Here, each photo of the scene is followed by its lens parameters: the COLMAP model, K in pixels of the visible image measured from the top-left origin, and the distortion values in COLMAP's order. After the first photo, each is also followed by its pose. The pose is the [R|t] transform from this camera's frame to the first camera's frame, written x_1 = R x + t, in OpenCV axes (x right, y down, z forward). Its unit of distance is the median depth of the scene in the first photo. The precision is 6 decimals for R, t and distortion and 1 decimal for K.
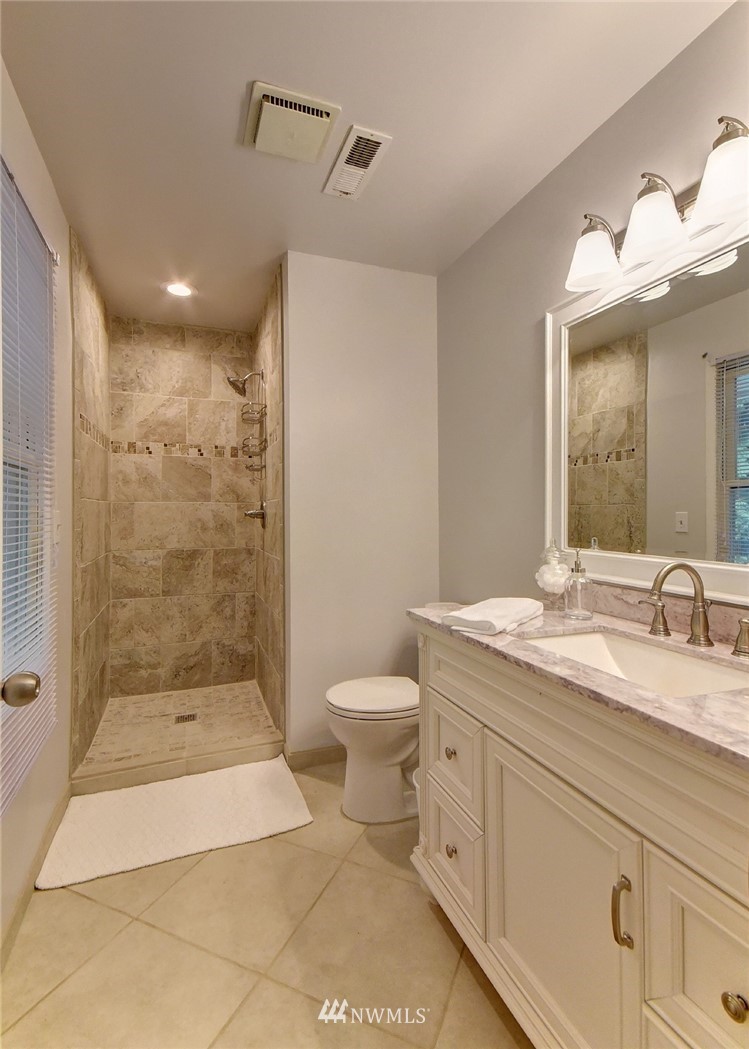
lens RADIAL K [[484.3, 0, 372.5], [0, 484.3, 519.4], [0, 0, 1]] dist [0.000273, 0.000230]
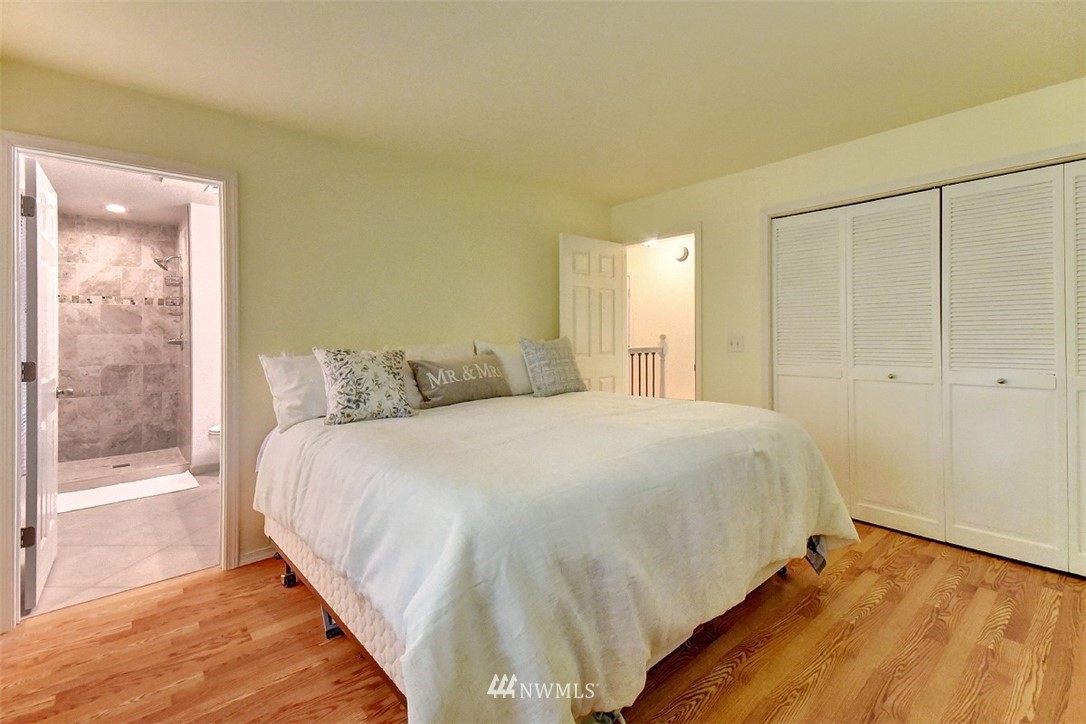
lens RADIAL K [[489.0, 0, 589.2], [0, 489.0, 335.6], [0, 0, 1]] dist [0.000721, -0.001097]
pose [[0.919557, -0.004436, 0.392932, 0.377793], [0.007824, 0.999945, -0.007020, -0.009543], [-0.392879, 0.009530, 0.919541, -1.025463]]
